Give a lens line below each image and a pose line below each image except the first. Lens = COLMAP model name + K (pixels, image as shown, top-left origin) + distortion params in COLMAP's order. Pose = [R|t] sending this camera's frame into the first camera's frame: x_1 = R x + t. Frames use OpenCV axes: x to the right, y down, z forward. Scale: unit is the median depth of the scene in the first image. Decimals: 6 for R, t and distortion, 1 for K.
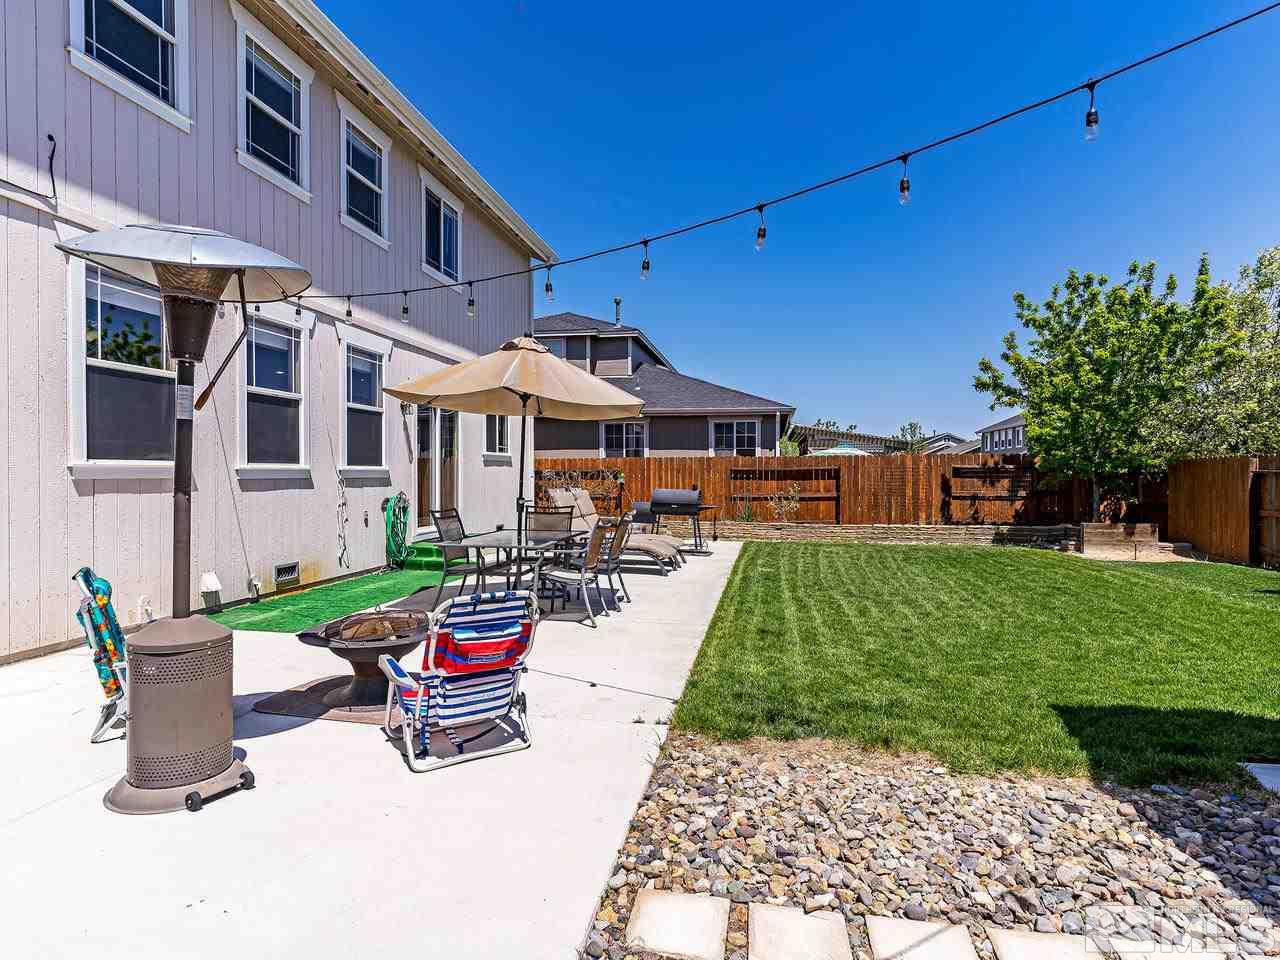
lens RADIAL K [[753.4, 0, 665.9], [0, 753.4, 480.7], [0, 0, 1]] dist [0.002379, -0.000156]
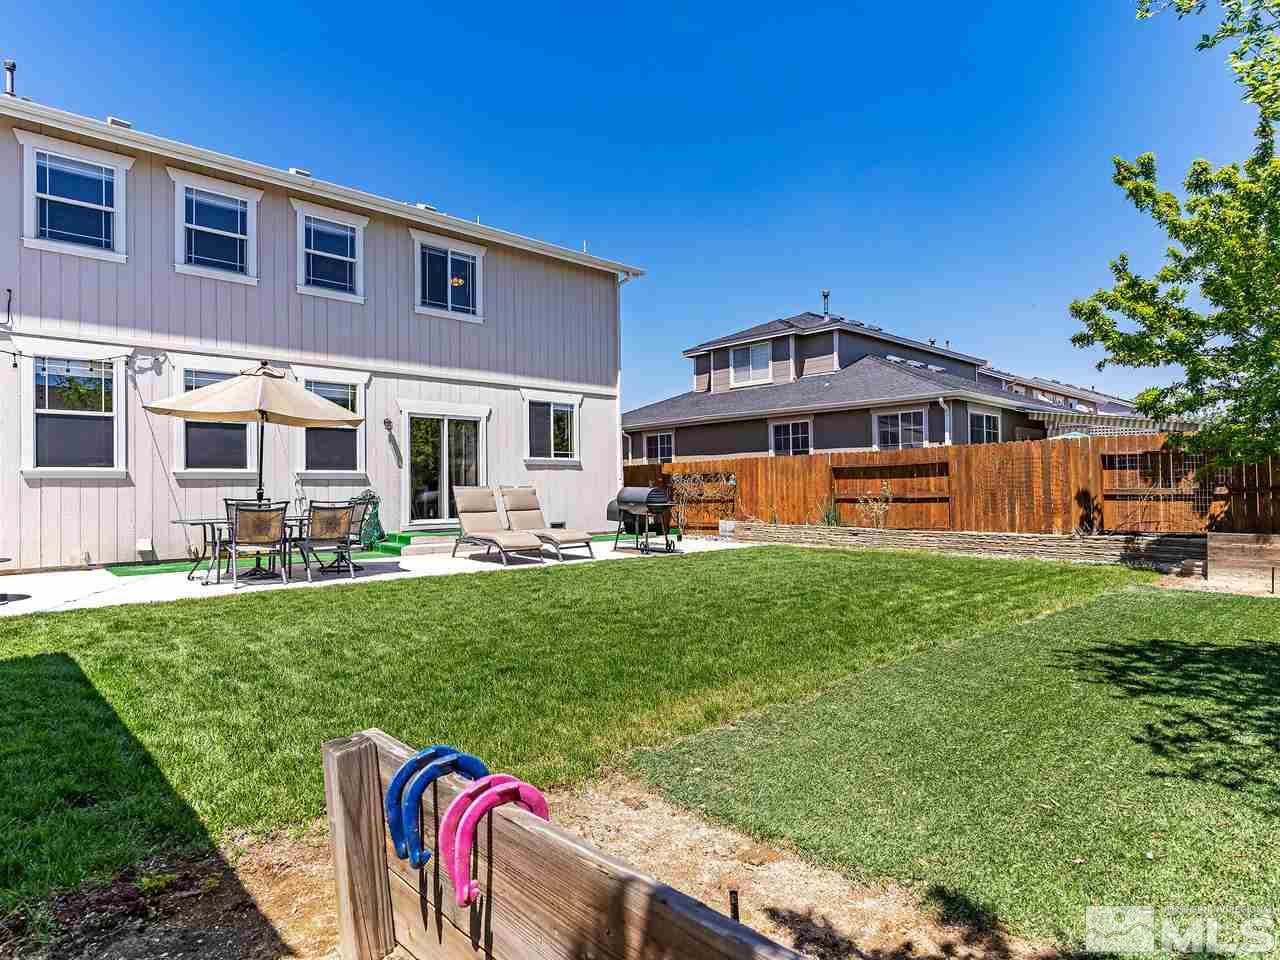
lens RADIAL K [[753.4, 0, 633.3], [0, 753.4, 482.0], [0, 0, 1]] dist [0.002379, -0.000156]
pose [[0.786026, -0.016433, -0.617975, 0.627208], [0.007891, 0.999832, -0.016550, 0.020890], [0.618143, 0.008132, 0.786024, 0.212510]]
